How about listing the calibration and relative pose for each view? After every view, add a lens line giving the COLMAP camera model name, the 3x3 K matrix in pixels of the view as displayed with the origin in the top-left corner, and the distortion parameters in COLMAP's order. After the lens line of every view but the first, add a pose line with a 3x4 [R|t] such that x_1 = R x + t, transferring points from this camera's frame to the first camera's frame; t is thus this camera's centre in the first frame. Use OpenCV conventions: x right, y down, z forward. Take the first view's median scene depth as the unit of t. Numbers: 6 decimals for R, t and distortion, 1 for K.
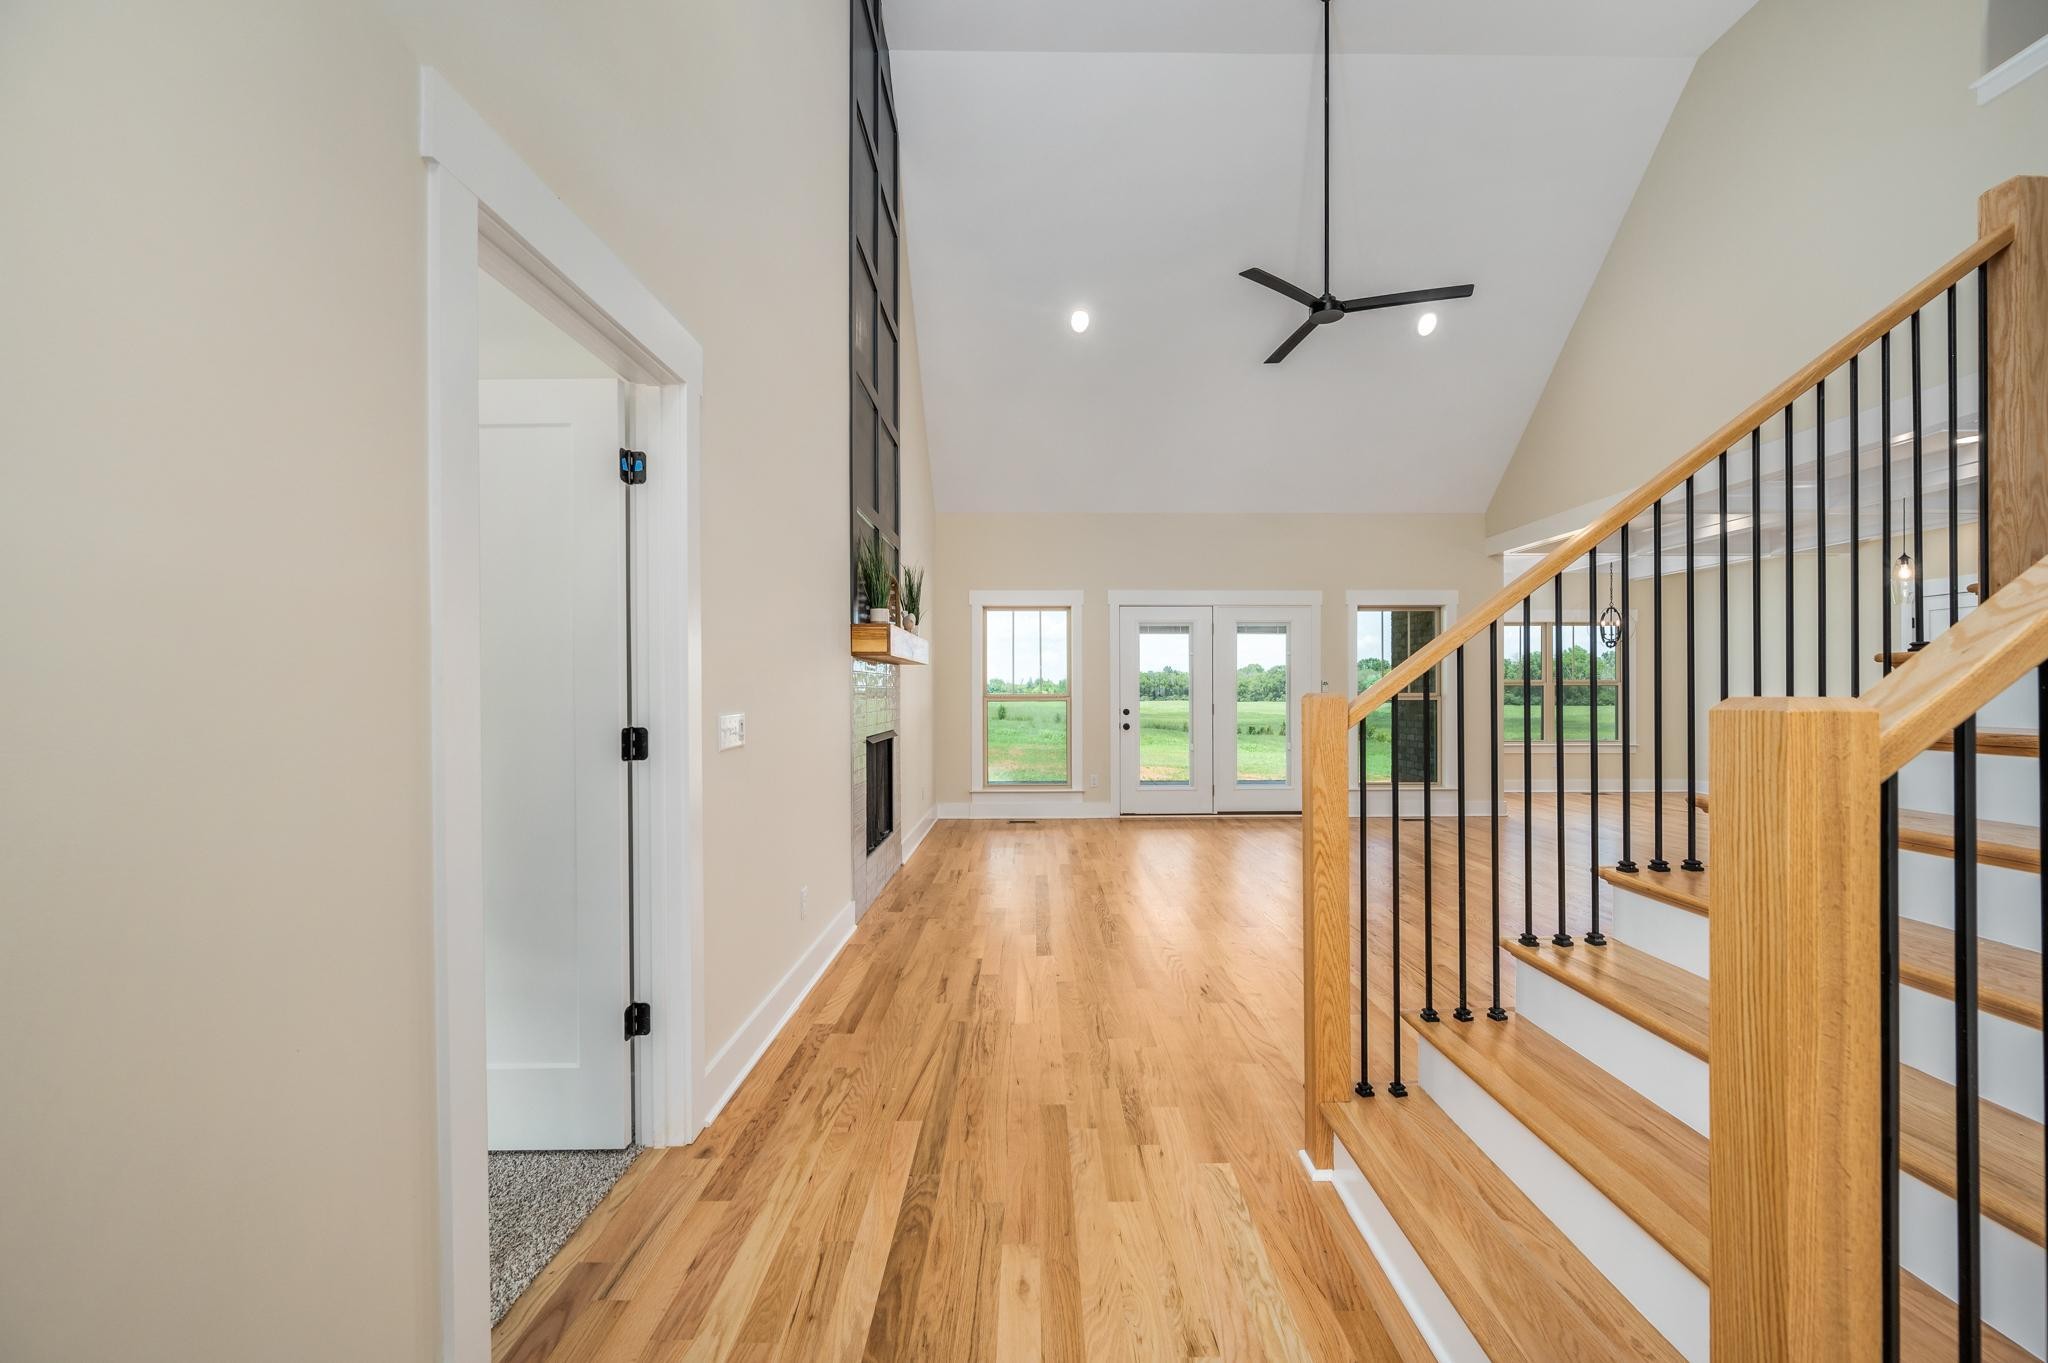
lens RADIAL K [[810.0, 0, 1062.9], [0, 810.0, 705.8], [0, 0, 1]] dist [0.005287, 0.000393]
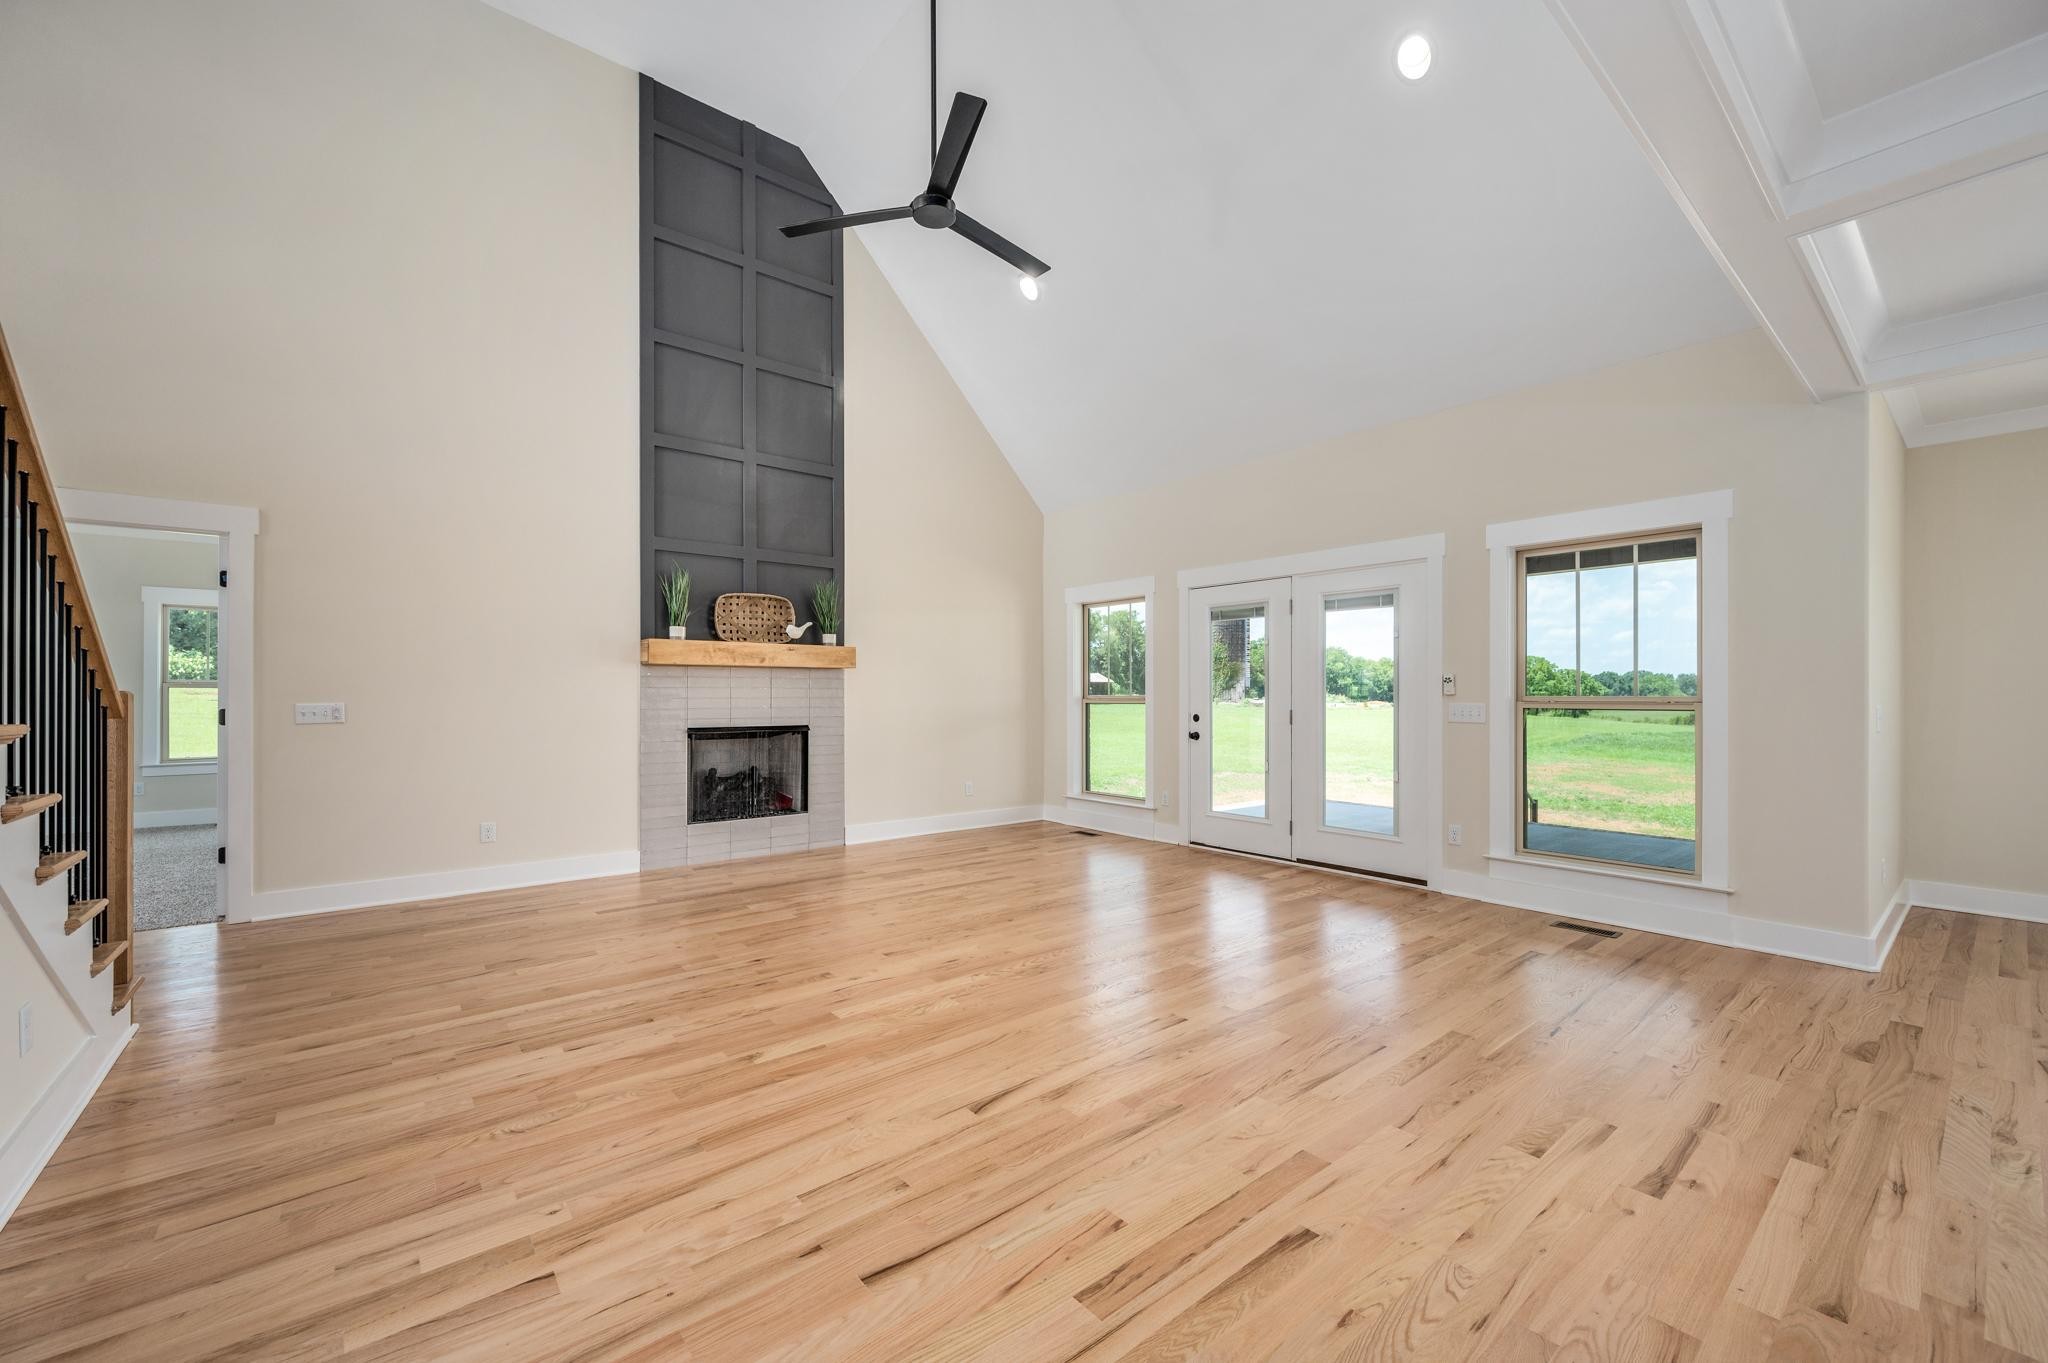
lens RADIAL K [[810.0, 0, 1031.9], [0, 810.0, 700.8], [0, 0, 1]] dist [0.005287, 0.000393]
pose [[0.608040, 0.008660, -0.793860, 0.636232], [-0.015376, 0.999881, -0.000869, -0.006452], [0.793758, 0.012735, 0.608101, 0.375189]]
